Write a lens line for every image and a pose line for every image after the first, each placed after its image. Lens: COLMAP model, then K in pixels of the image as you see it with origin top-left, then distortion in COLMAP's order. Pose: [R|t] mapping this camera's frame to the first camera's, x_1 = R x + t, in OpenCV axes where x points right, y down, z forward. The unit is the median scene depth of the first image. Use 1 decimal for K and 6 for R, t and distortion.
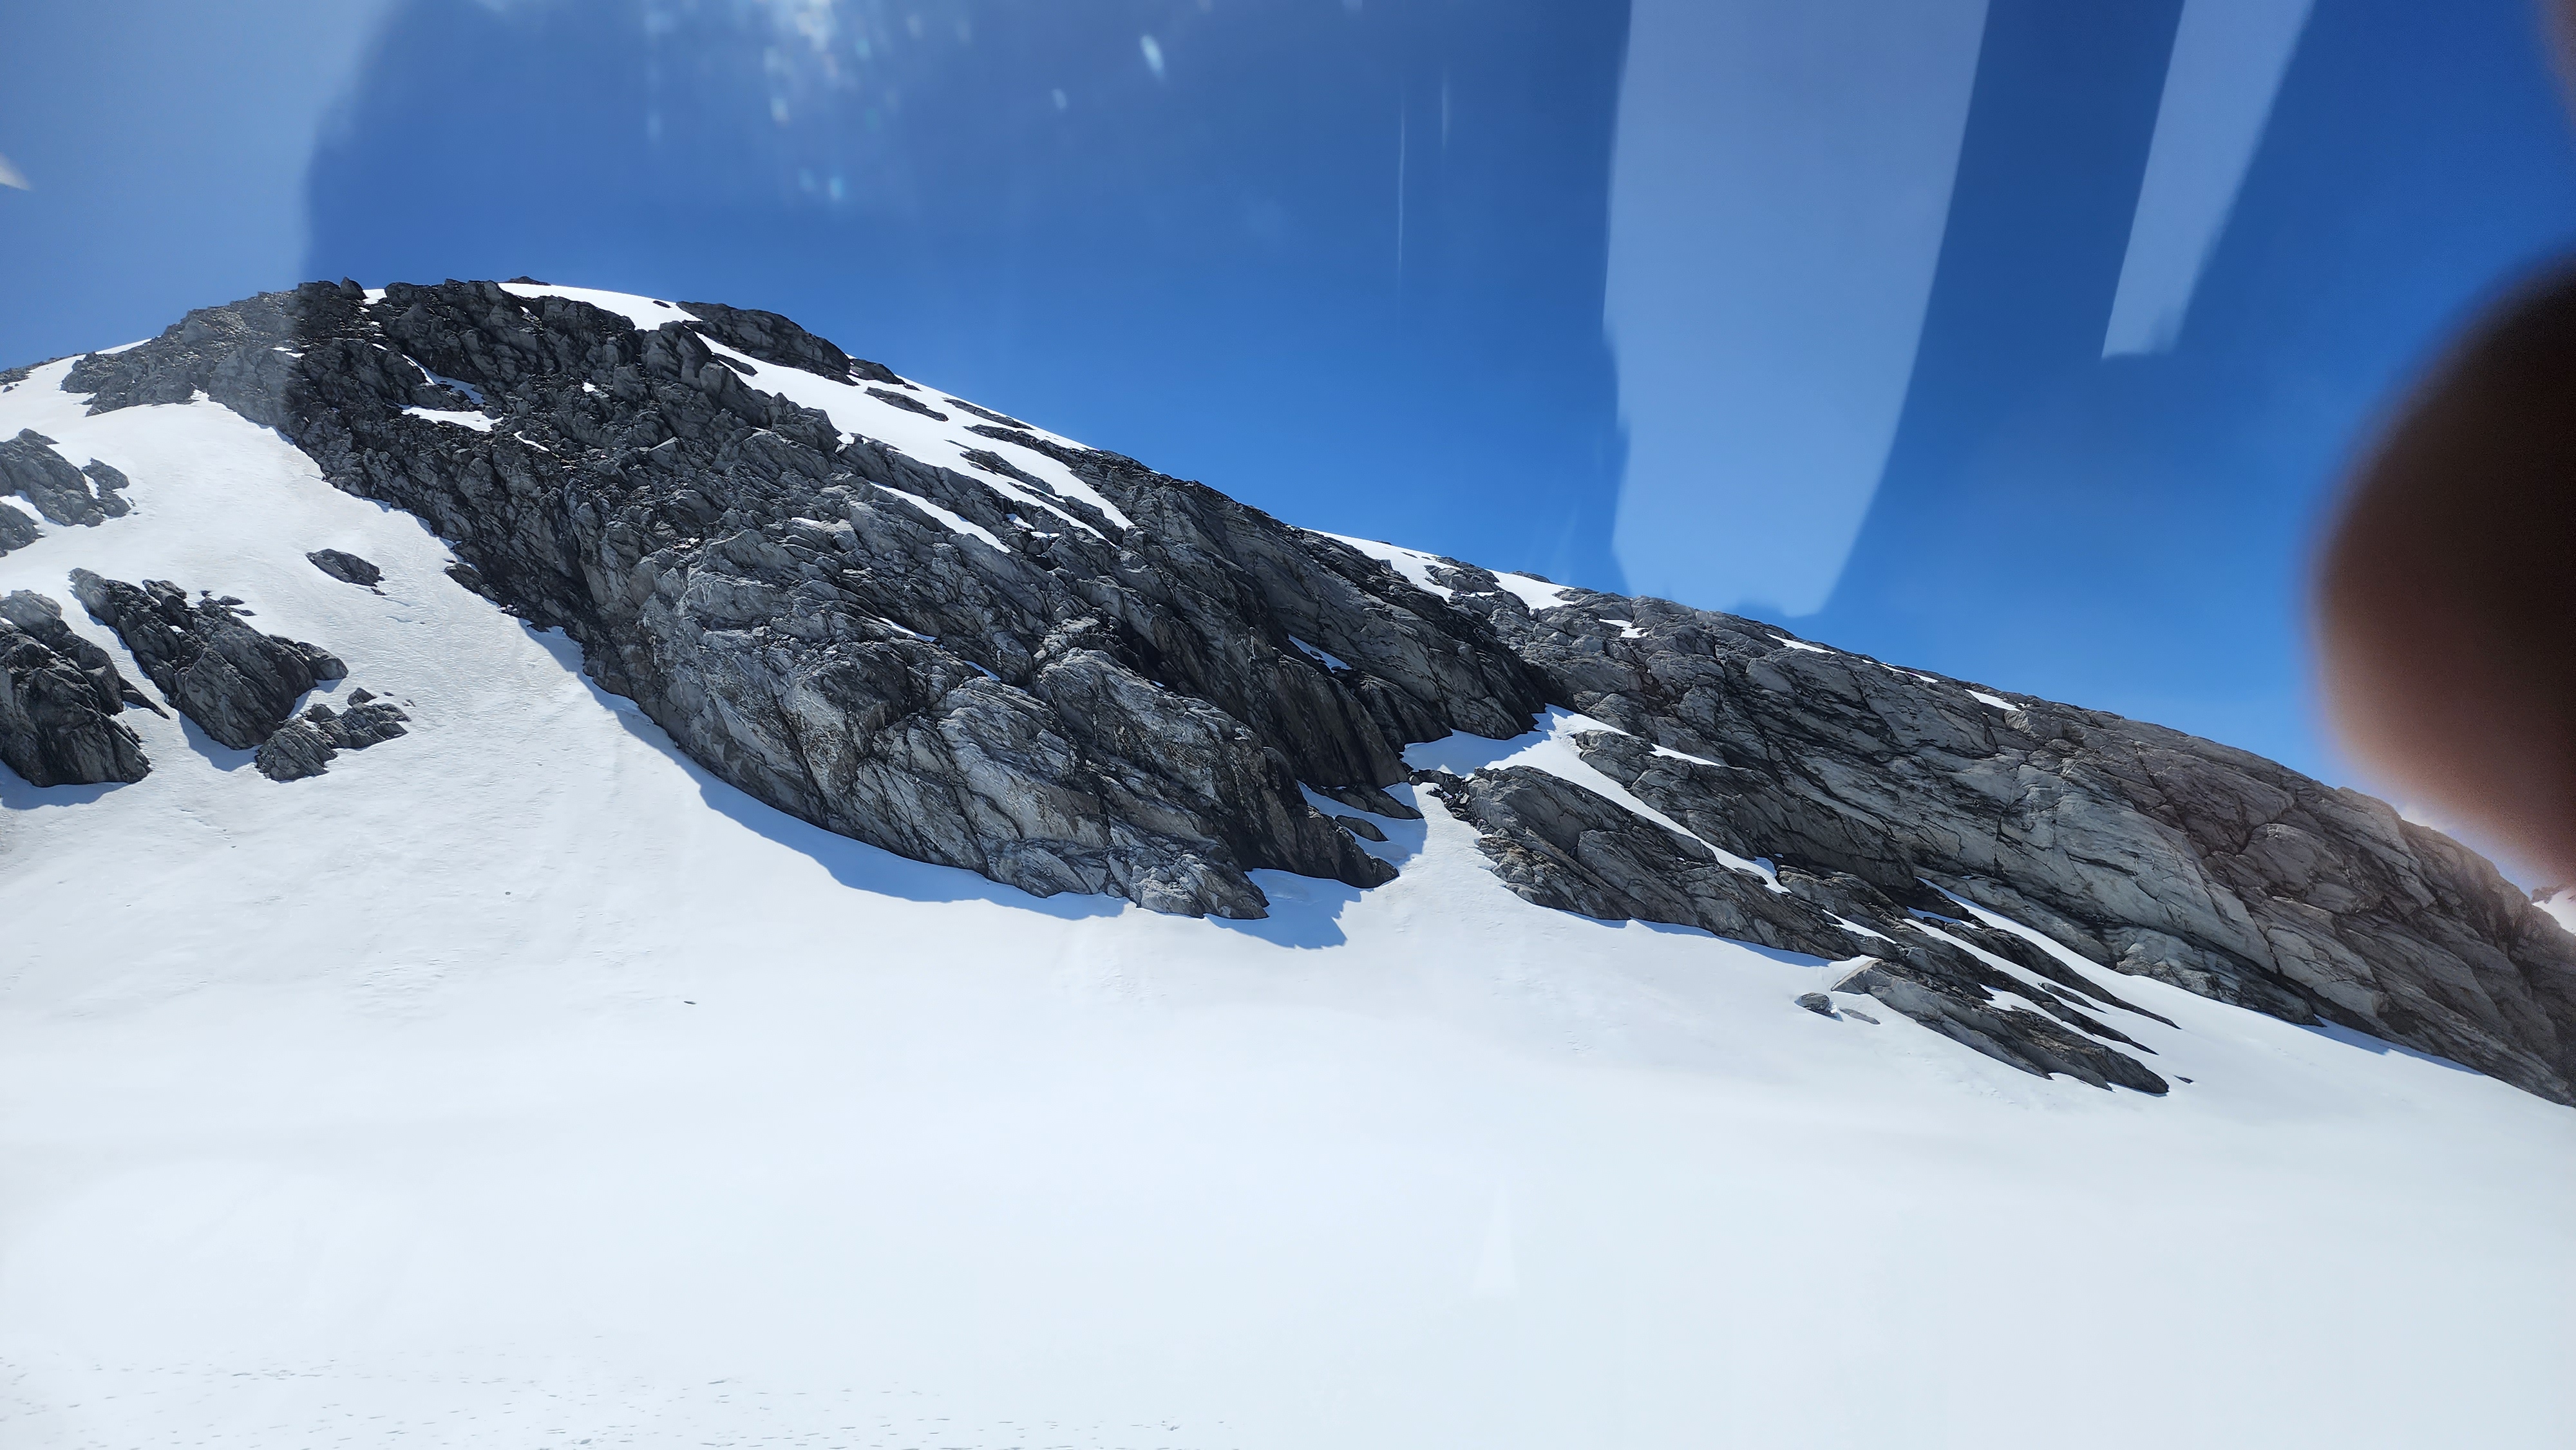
lens RADIAL K [[1667.2, 0, 1301.6], [0, 1667.2, 770.4], [0, 0, 1]] dist [0.072494, -0.069084]
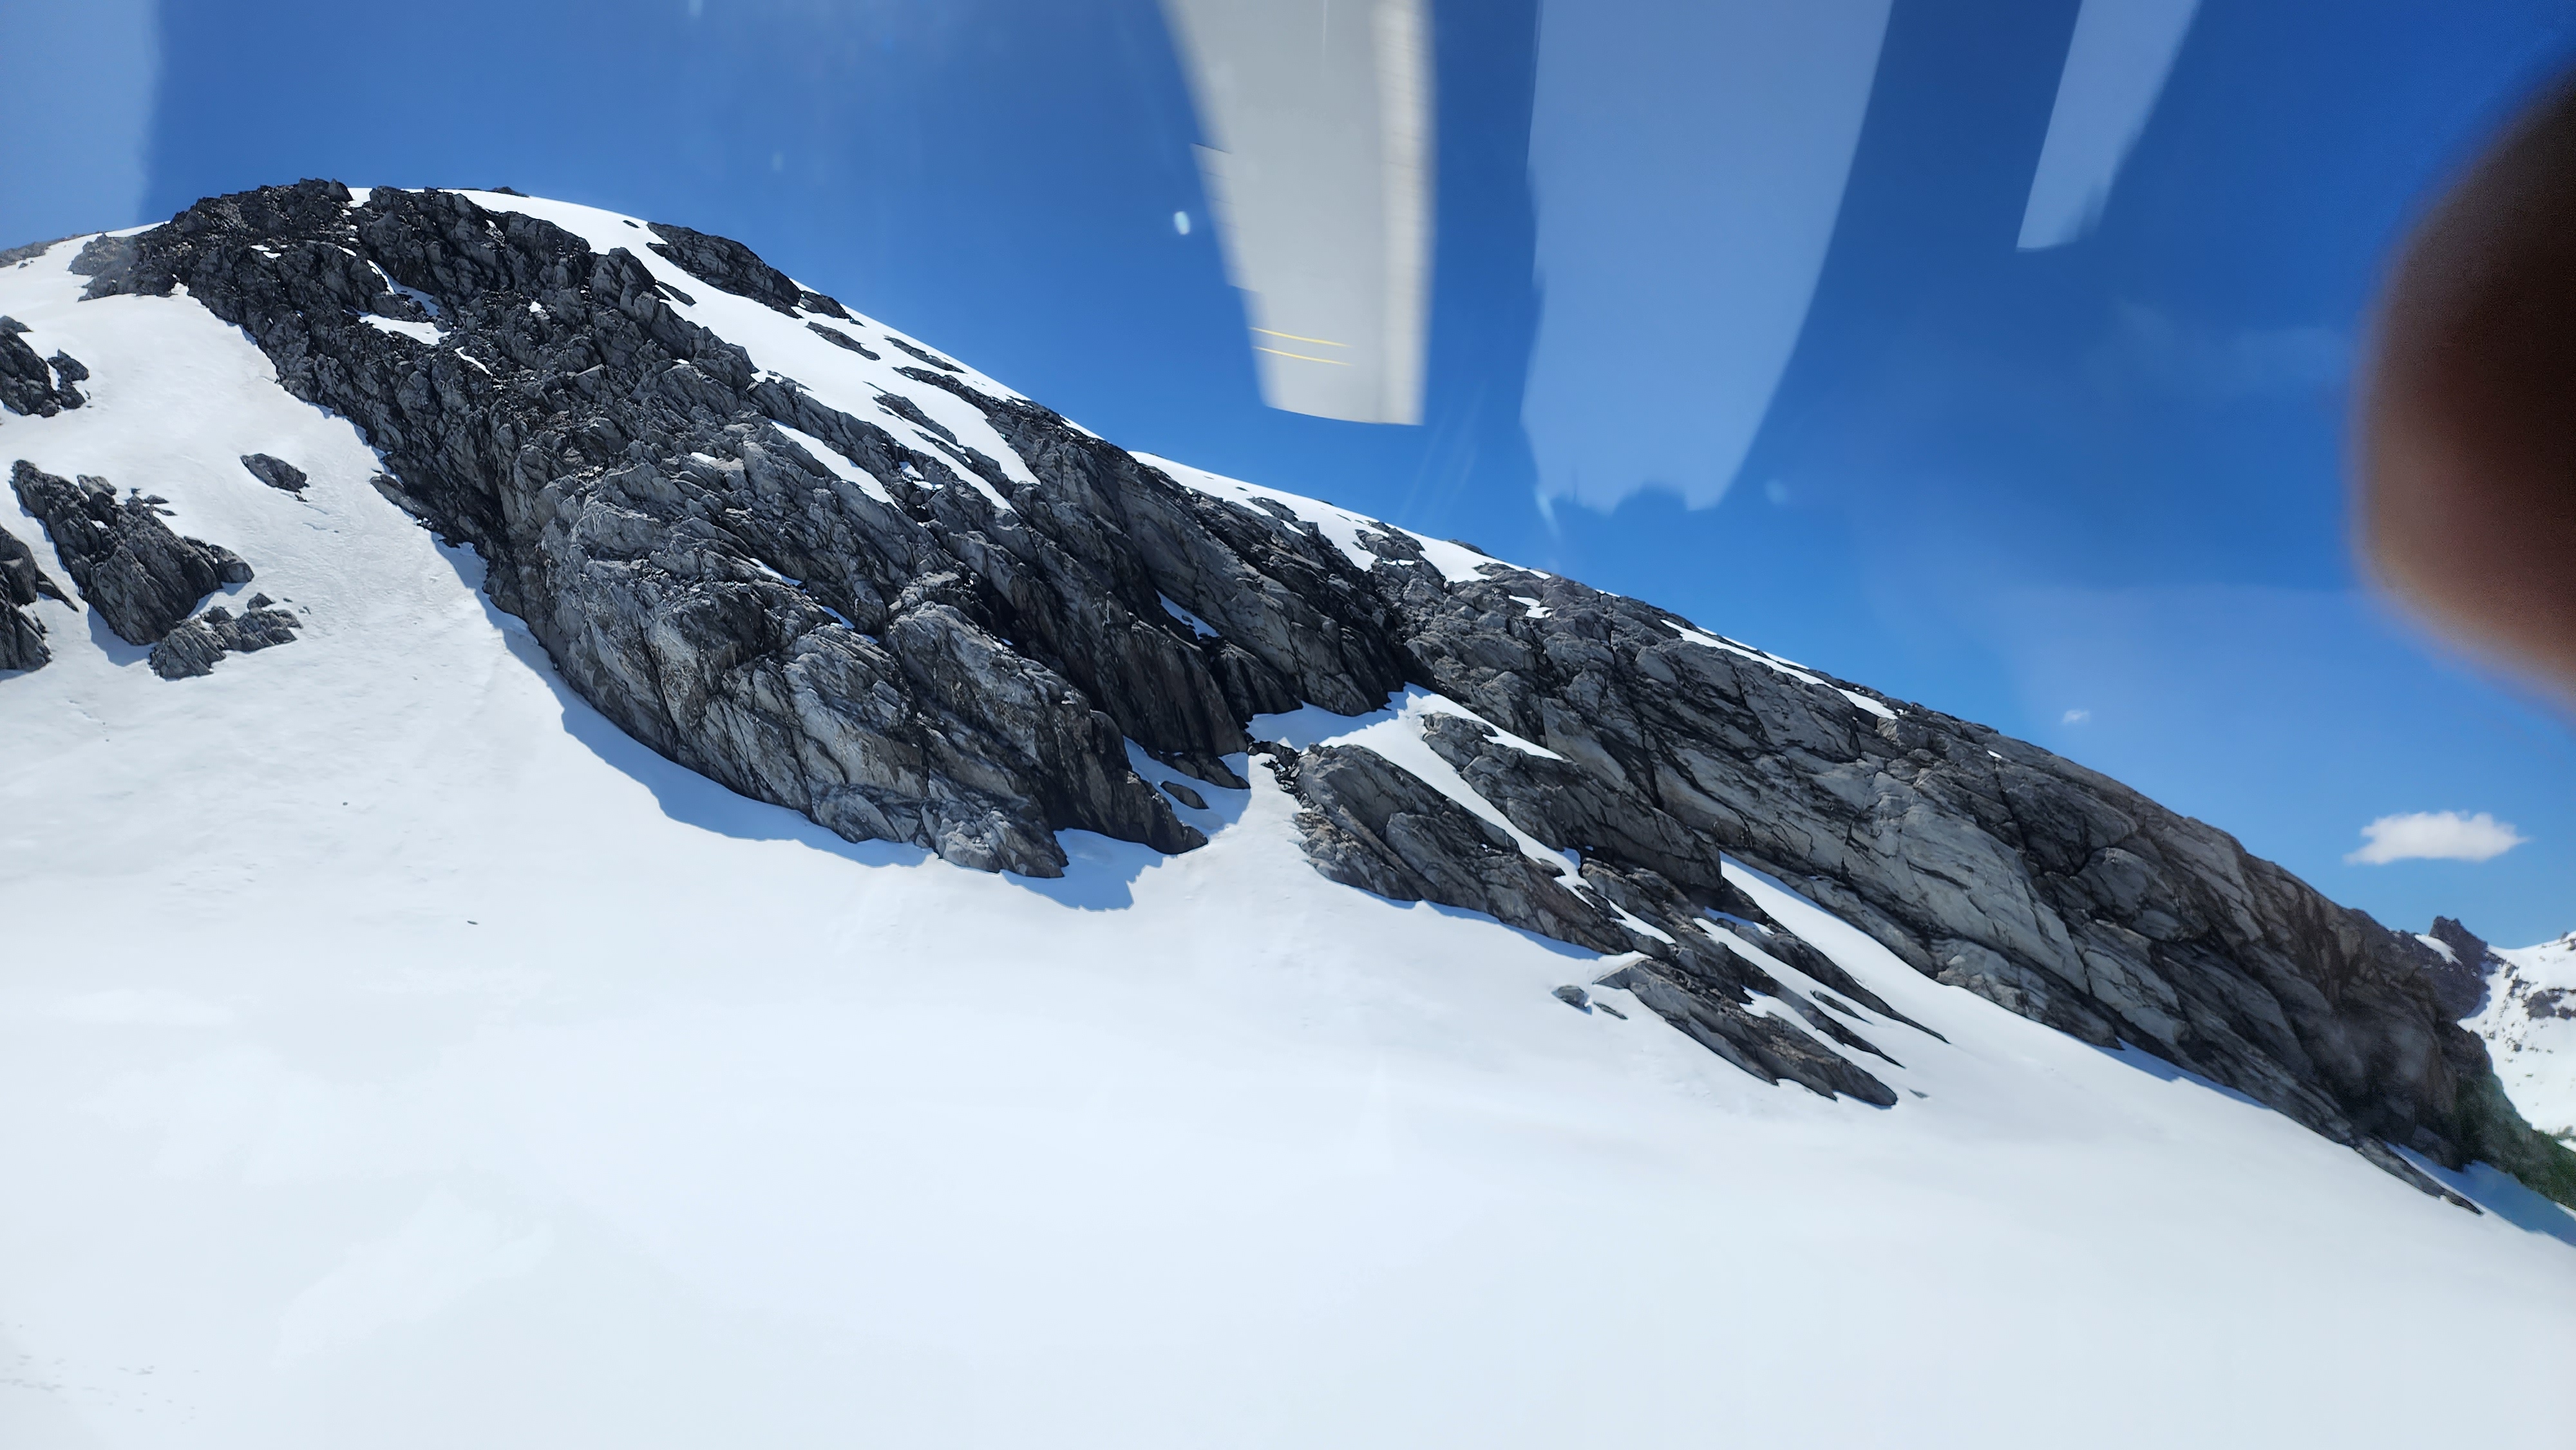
lens RADIAL K [[1667.2, 0, 1301.6], [0, 1667.2, 770.4], [0, 0, 1]] dist [0.072494, -0.069084]
pose [[0.996799, 0.071217, -0.036323, 0.139772], [-0.069546, 0.996547, 0.045353, -0.031729], [0.039428, -0.042682, 0.998310, -0.037722]]
